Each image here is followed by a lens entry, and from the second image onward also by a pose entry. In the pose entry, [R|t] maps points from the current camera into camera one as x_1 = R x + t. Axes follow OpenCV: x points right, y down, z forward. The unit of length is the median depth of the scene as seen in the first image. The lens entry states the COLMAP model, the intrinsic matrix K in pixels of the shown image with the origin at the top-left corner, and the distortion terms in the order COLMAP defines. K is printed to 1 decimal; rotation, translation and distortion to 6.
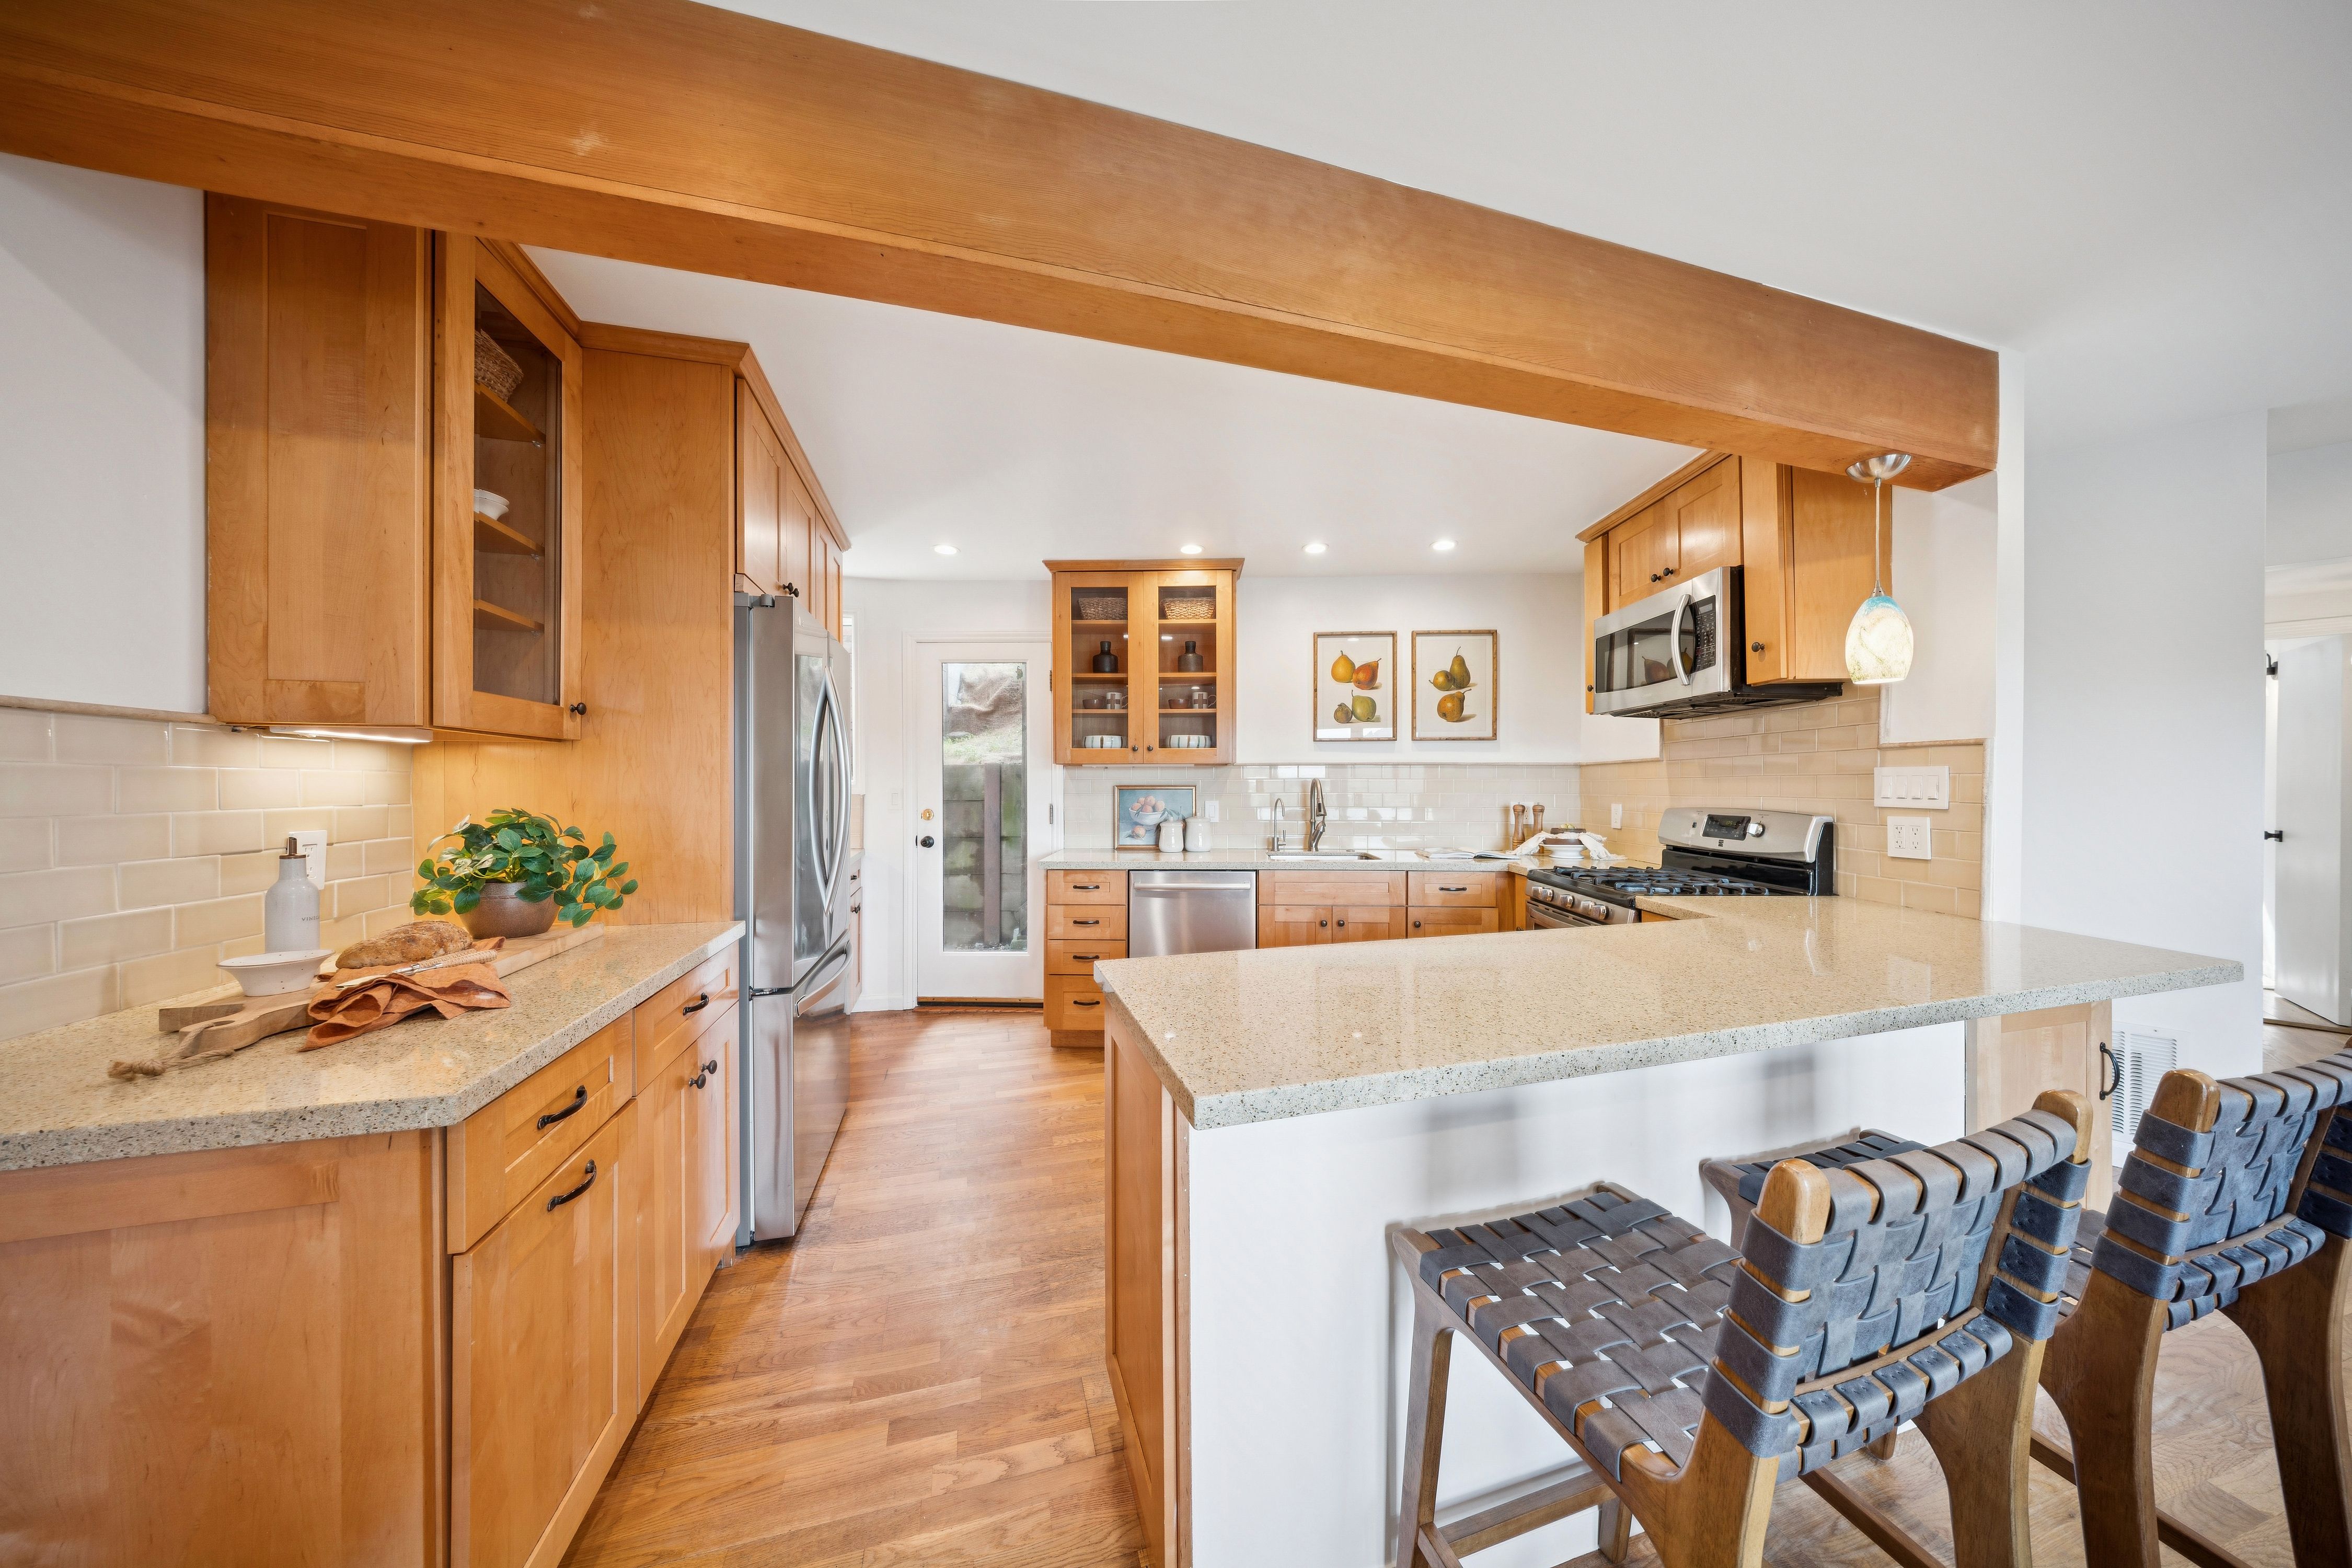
lens RADIAL K [[709.9, 0, 1175.4], [0, 709.9, 782.8], [0, 0, 1]] dist [-0.004179, -0.000474]
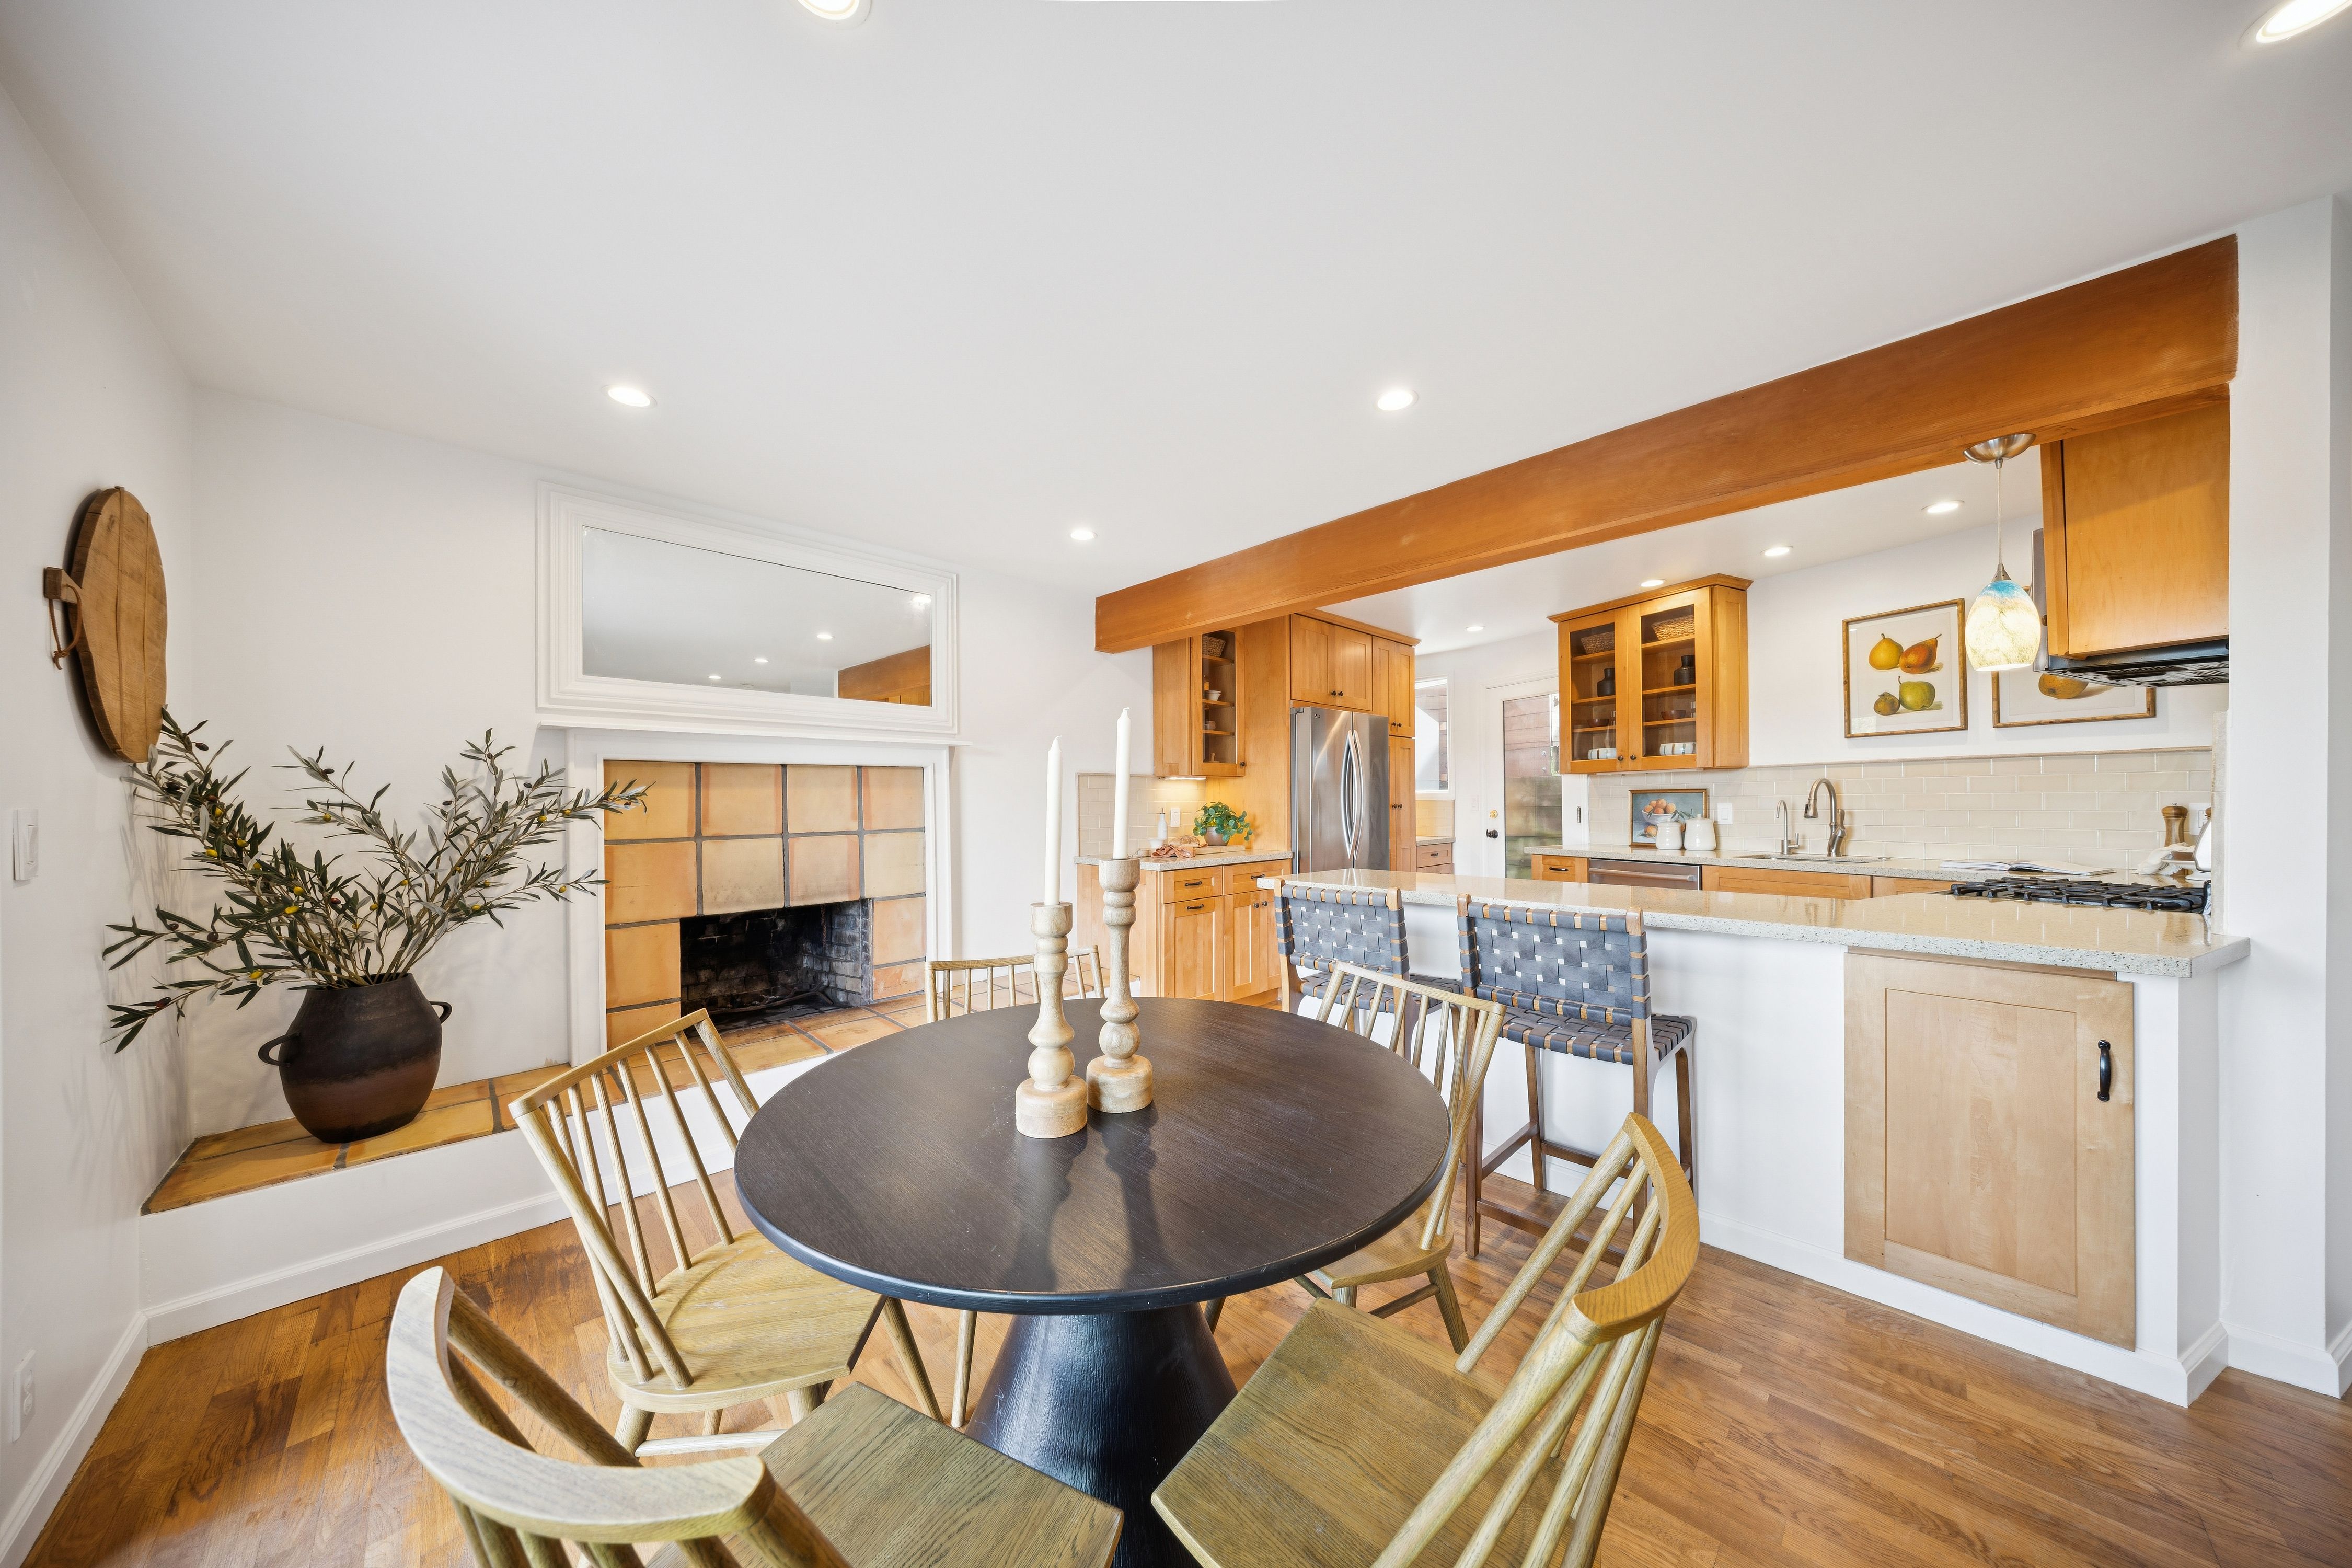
lens RADIAL K [[744.4, 0, 1163.9], [0, 744.4, 807.7], [0, 0, 1]] dist [-0.014725, 0.000817]
pose [[0.467352, 0.002171, -0.884069, 0.751042], [0.012844, 0.999875, 0.009245, 0.014103], [0.883978, -0.015676, 0.467265, -0.276246]]
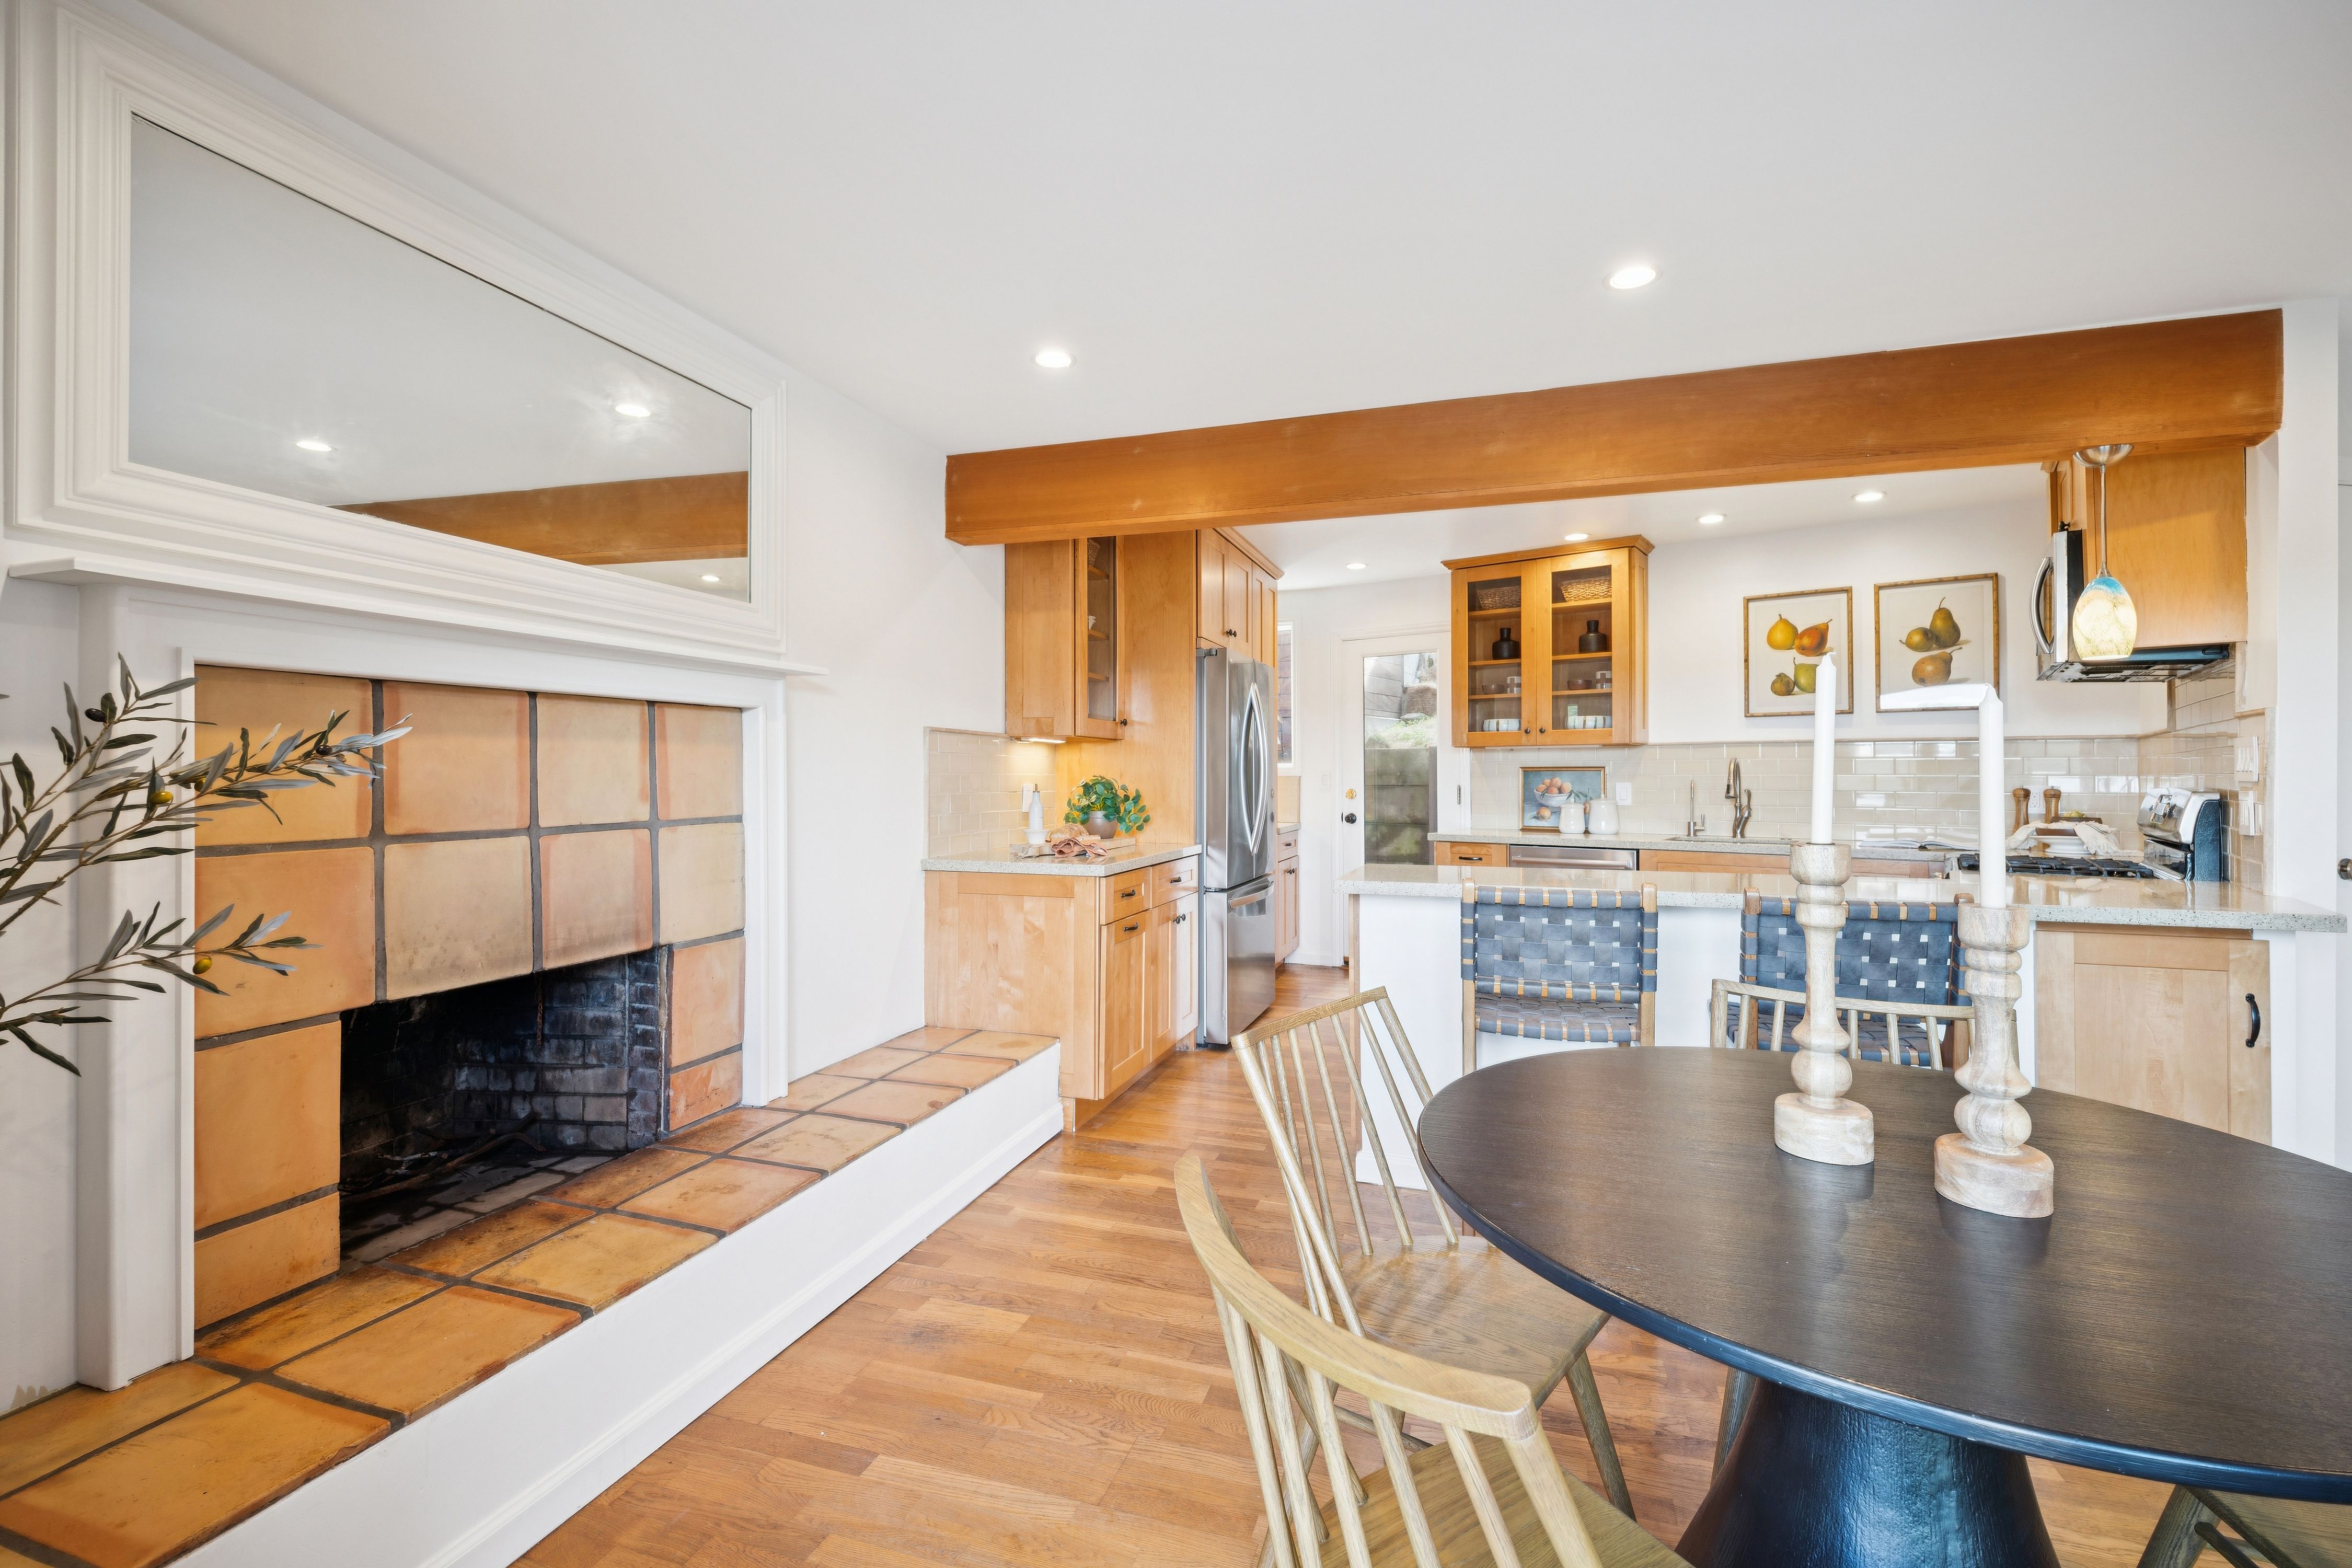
lens RADIAL K [[1016.9, 0, 1167.4], [0, 1016.9, 773.1], [0, 0, 1]] dist [0.002237, -0.004564]
pose [[0.820667, -0.001444, -0.571405, 0.398614], [0.001260, 0.999999, -0.000718, 0.015191], [0.571405, -0.000130, 0.820668, -0.577764]]
